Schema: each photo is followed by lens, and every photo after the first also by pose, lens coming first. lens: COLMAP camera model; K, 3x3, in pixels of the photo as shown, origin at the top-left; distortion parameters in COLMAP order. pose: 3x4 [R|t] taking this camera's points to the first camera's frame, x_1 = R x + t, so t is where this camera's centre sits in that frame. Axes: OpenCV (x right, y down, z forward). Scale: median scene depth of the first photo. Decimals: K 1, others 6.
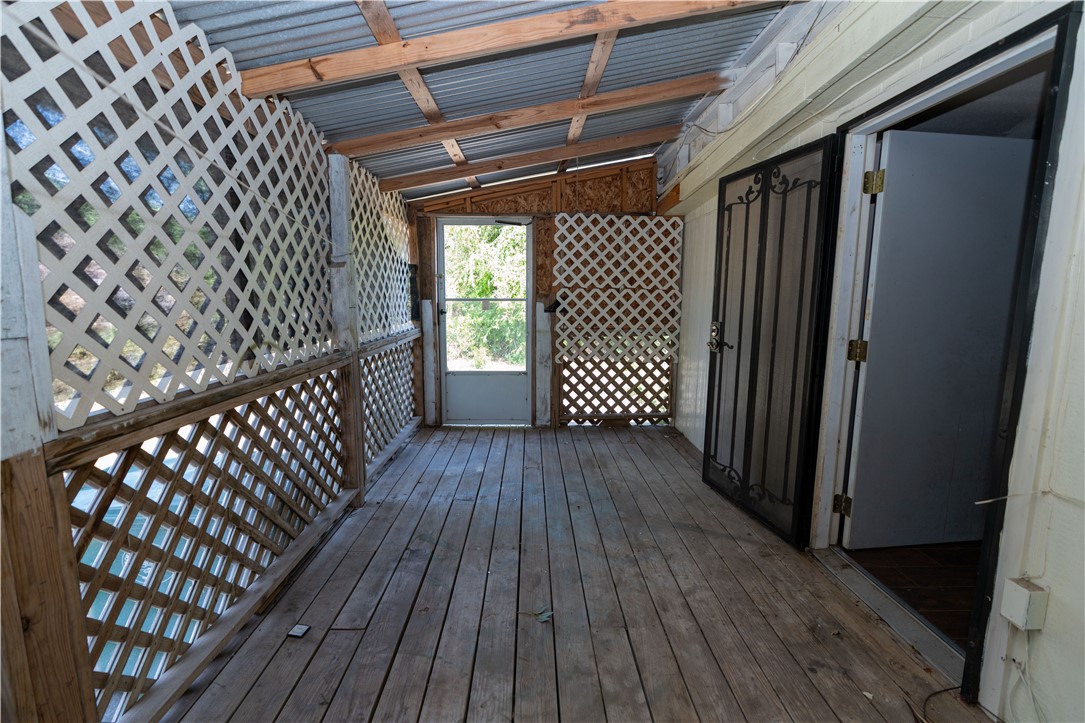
lens RADIAL K [[490.9, 0, 541.0], [0, 490.9, 365.0], [0, 0, 1]] dist [-0.009081, 0.004024]
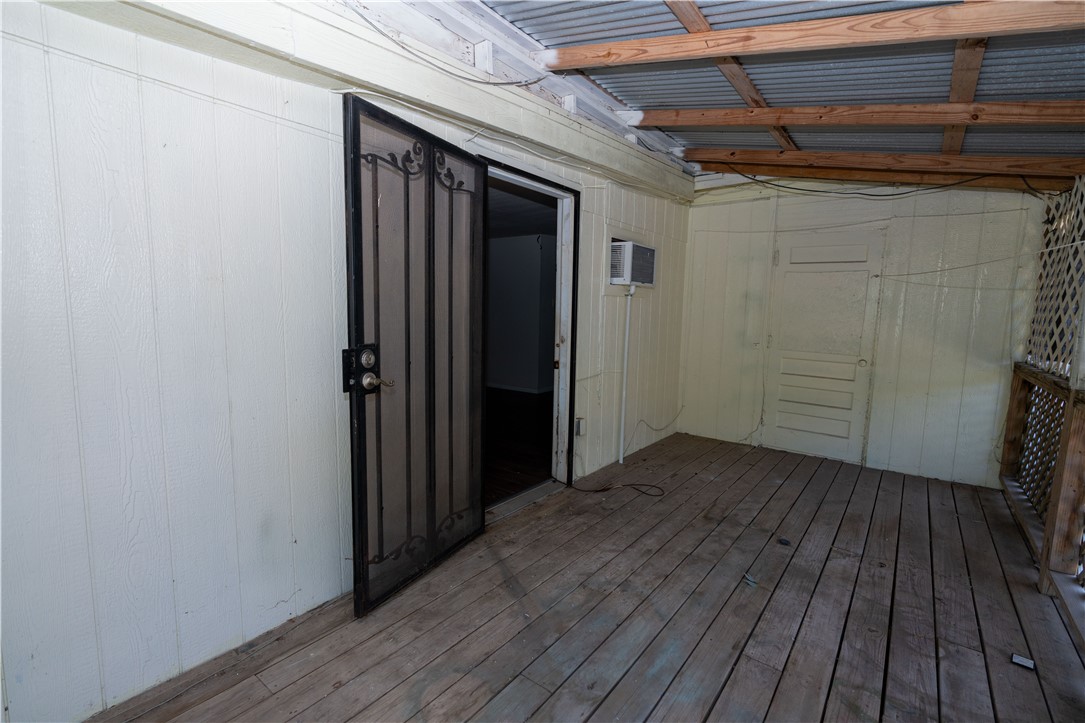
lens RADIAL K [[490.9, 0, 538.9], [0, 490.9, 362.8], [0, 0, 1]] dist [-0.009081, 0.004024]
pose [[-0.776062, -0.092278, 0.623869, -0.277426], [0.064818, 0.972327, 0.224451, -0.286108], [-0.627317, 0.214626, -0.748605, 2.024607]]
